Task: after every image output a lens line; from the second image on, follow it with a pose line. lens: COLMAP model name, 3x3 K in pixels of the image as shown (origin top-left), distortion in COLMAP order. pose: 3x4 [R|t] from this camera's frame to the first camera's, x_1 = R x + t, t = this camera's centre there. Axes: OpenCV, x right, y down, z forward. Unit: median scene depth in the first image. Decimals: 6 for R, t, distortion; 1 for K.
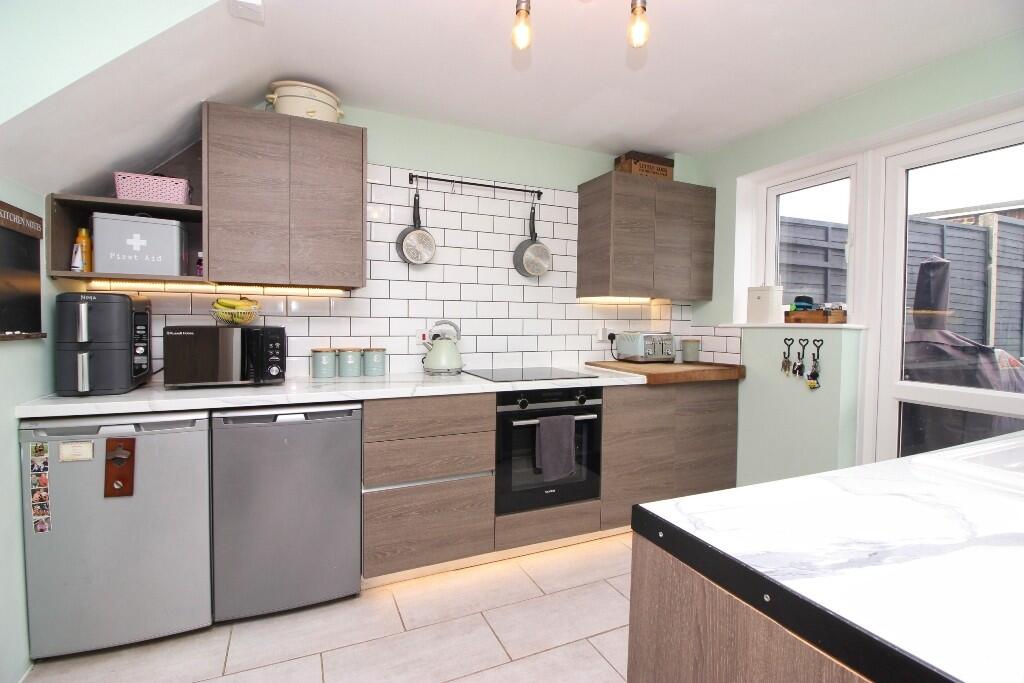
lens RADIAL K [[469.7, 0, 510.1], [0, 469.7, 329.8], [0, 0, 1]] dist [0.002814, -0.014978]
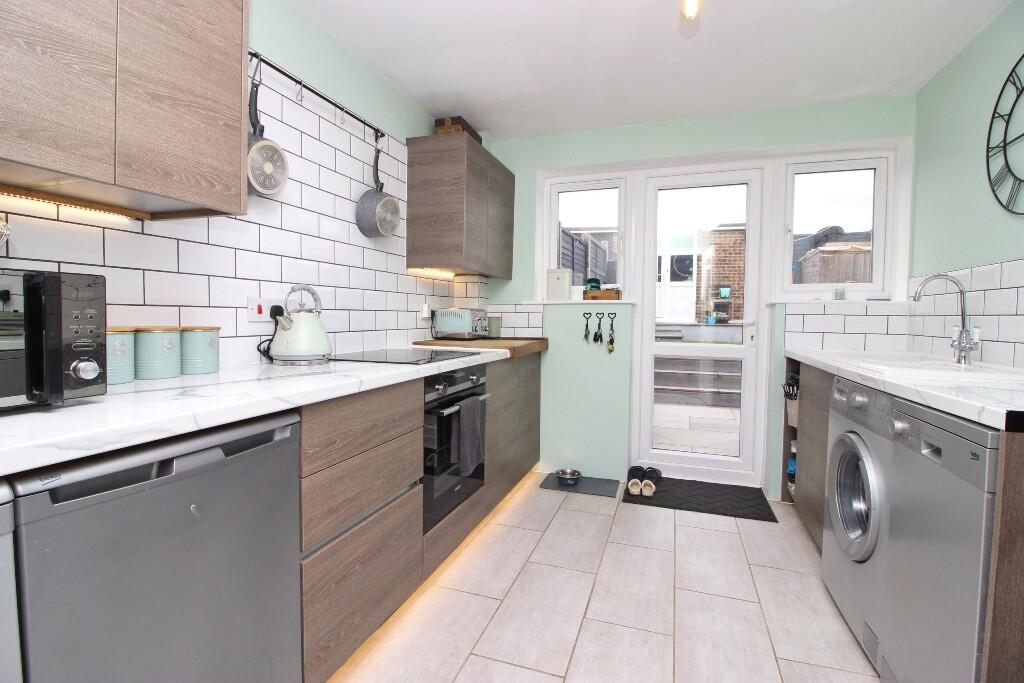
lens RADIAL K [[469.7, 0, 510.1], [0, 469.7, 329.8], [0, 0, 1]] dist [0.002814, -0.014978]
pose [[0.692520, -0.023865, 0.721004, -0.424425], [0.009797, 0.999672, 0.023680, 0.032385], [-0.721332, -0.009335, 0.692526, 0.310327]]
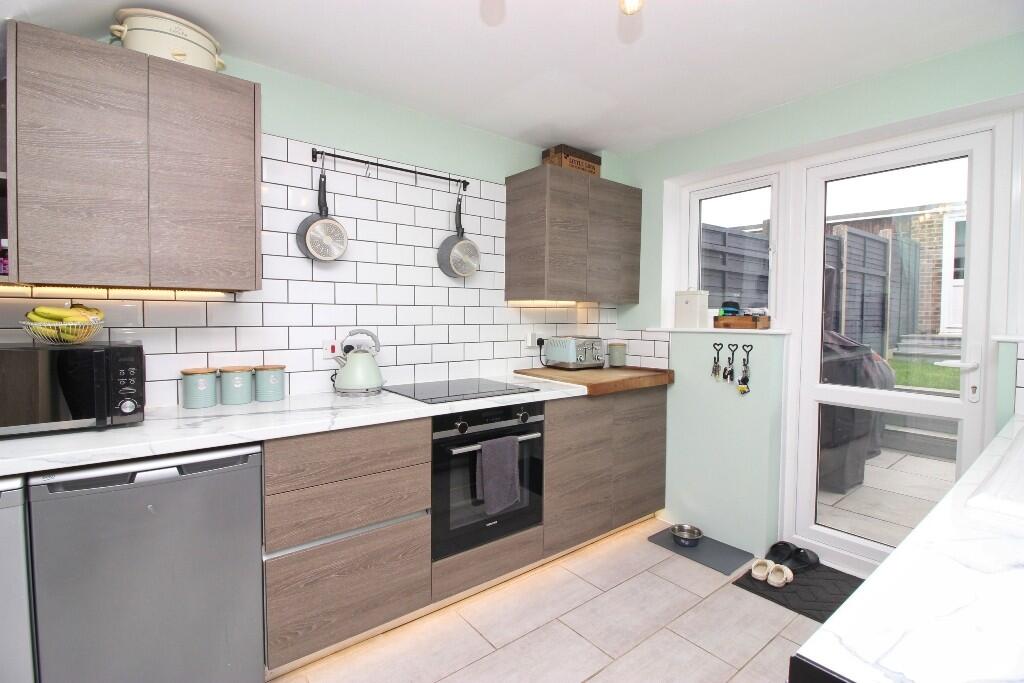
lens RADIAL K [[469.7, 0, 510.1], [0, 469.7, 329.8], [0, 0, 1]] dist [0.002814, -0.014978]
pose [[0.971854, -0.011191, 0.235319, -0.077288], [0.008375, 0.999881, 0.012966, -0.027880], [-0.235436, -0.010630, 0.971832, 0.128879]]
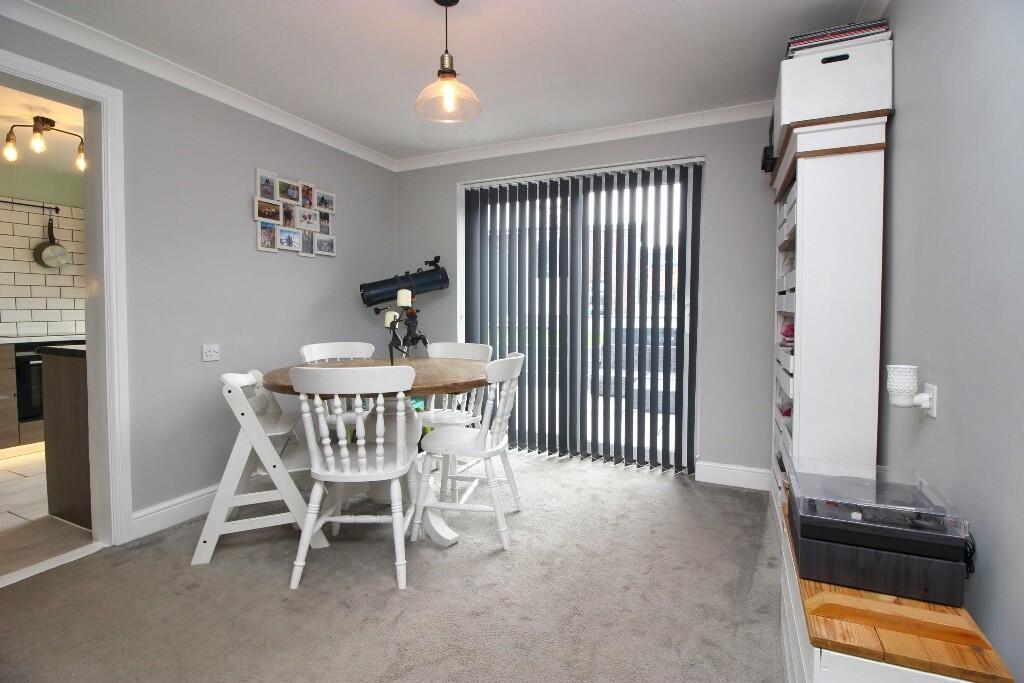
lens RADIAL K [[469.7, 0, 510.1], [0, 469.7, 329.8], [0, 0, 1]] dist [0.002814, -0.014978]
pose [[0.749593, -0.039222, 0.660736, 0.168040], [0.020831, 0.999146, 0.035677, 0.058330], [-0.661572, -0.012980, 0.749770, -1.080458]]
